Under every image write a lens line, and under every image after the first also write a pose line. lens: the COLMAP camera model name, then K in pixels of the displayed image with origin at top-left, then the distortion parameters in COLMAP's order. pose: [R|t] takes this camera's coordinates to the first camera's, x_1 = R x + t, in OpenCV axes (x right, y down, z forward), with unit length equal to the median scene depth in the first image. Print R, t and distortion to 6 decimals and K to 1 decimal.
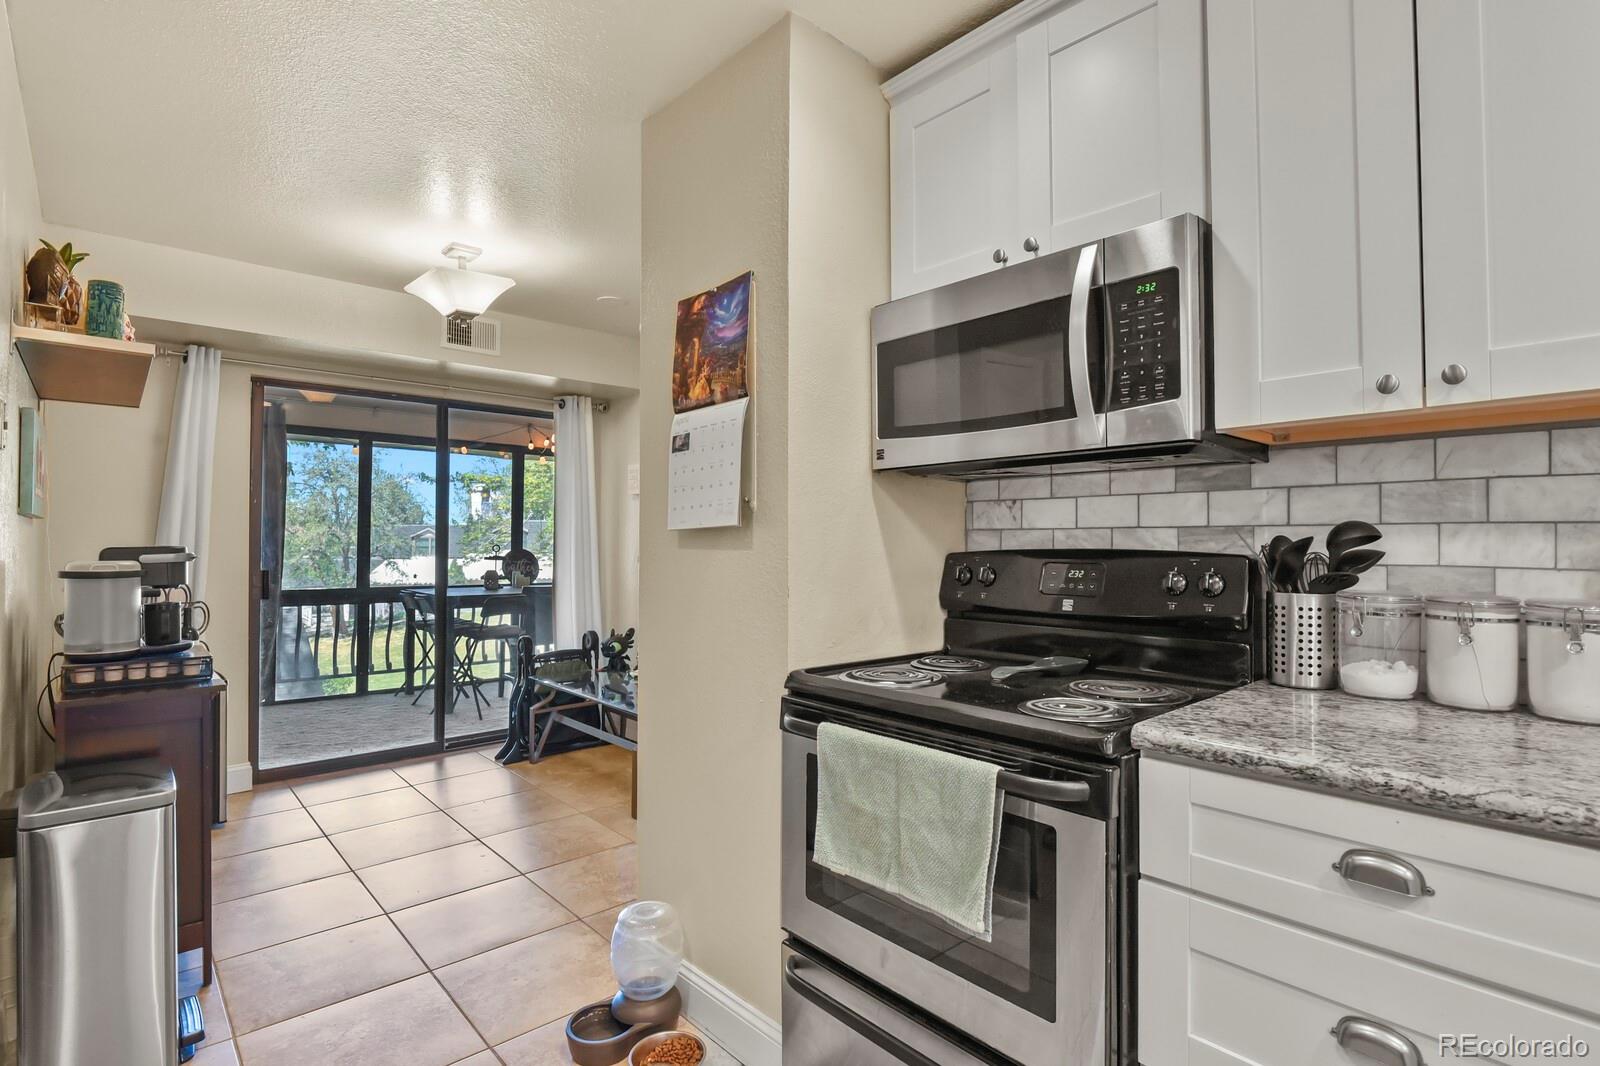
lens RADIAL K [[780.1, 0, 804.4], [0, 780.1, 527.9], [0, 0, 1]] dist [-0.001926, -0.006280]
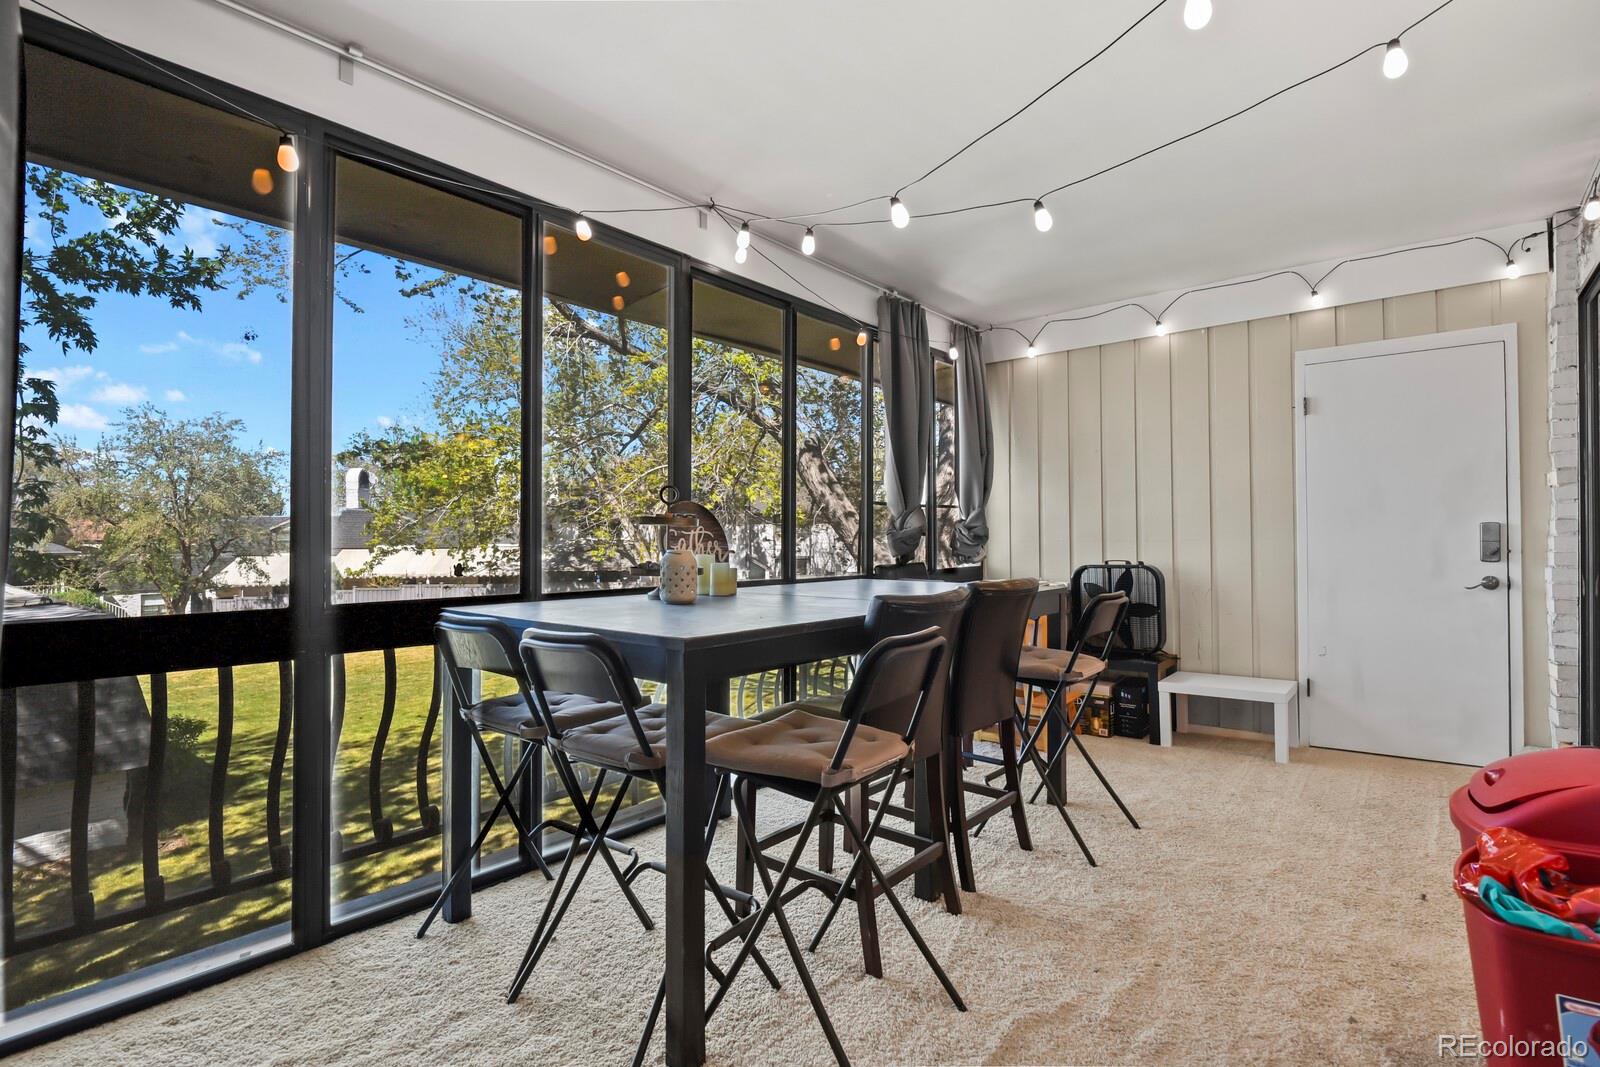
lens RADIAL K [[780.1, 0, 807.7], [0, 780.1, 534.7], [0, 0, 1]] dist [-0.001926, -0.006280]
pose [[0.989464, -0.005052, 0.144693, -2.084796], [0.002875, 0.999880, 0.015249, 0.222034], [-0.144753, -0.014673, 0.989359, 3.338753]]
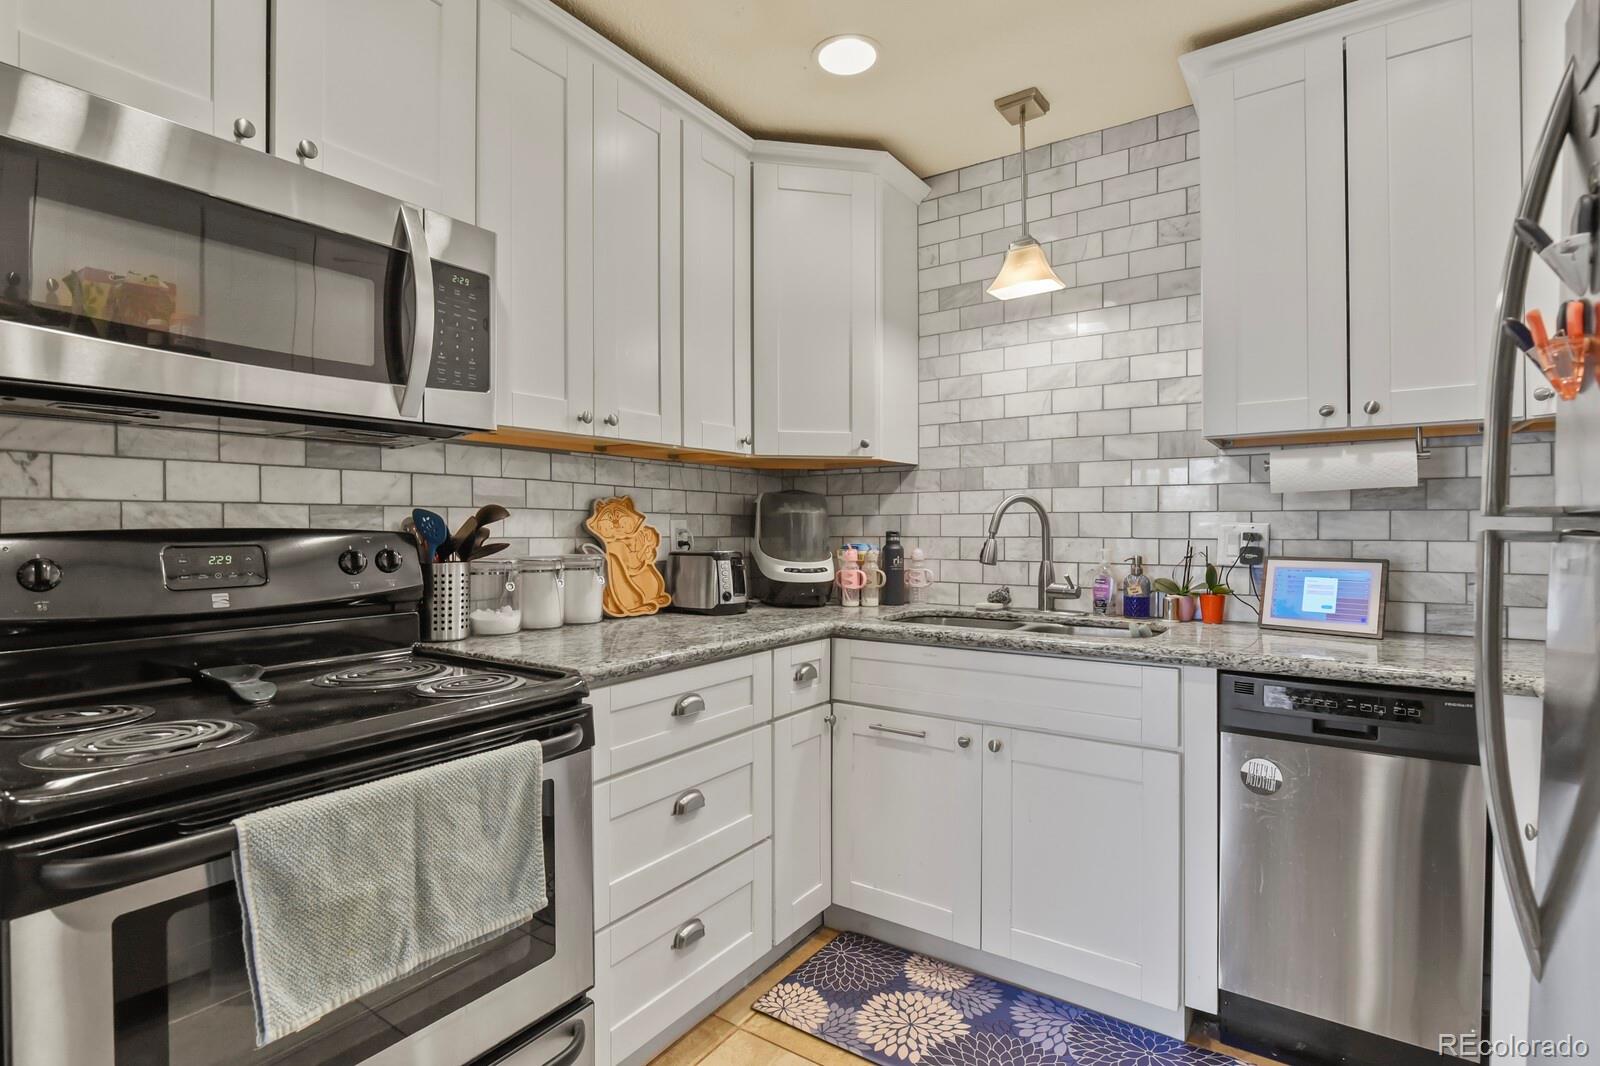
lens RADIAL K [[780.1, 0, 802.8], [0, 780.1, 528.6], [0, 0, 1]] dist [-0.001926, -0.006280]
pose [[-0.231534, -0.007566, 0.972797, -0.555254], [-0.019381, 0.999807, 0.003163, 0.013562], [-0.972634, -0.018122, -0.231636, 0.615420]]
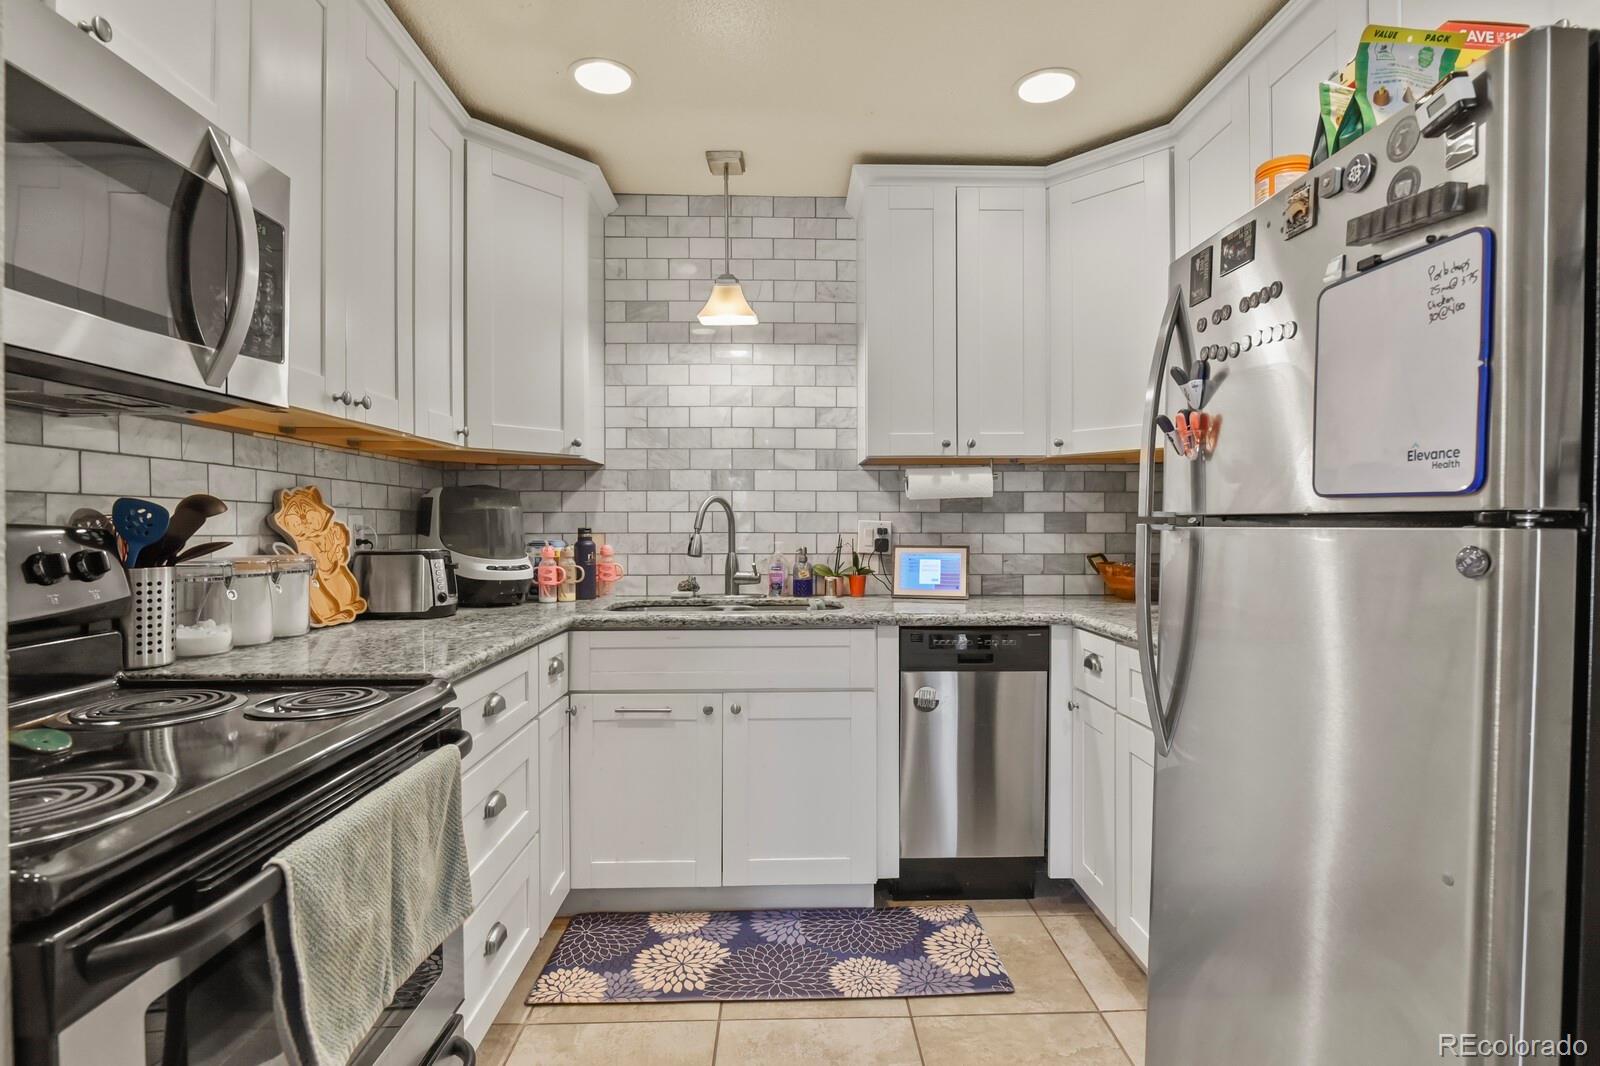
lens RADIAL K [[780.1, 0, 806.8], [0, 780.1, 529.9], [0, 0, 1]] dist [-0.001926, -0.006280]
pose [[-0.759613, -0.009359, 0.650308, -0.484805], [-0.016690, 0.999848, -0.005106, 0.024390], [-0.650162, -0.014732, -0.759653, 0.987569]]
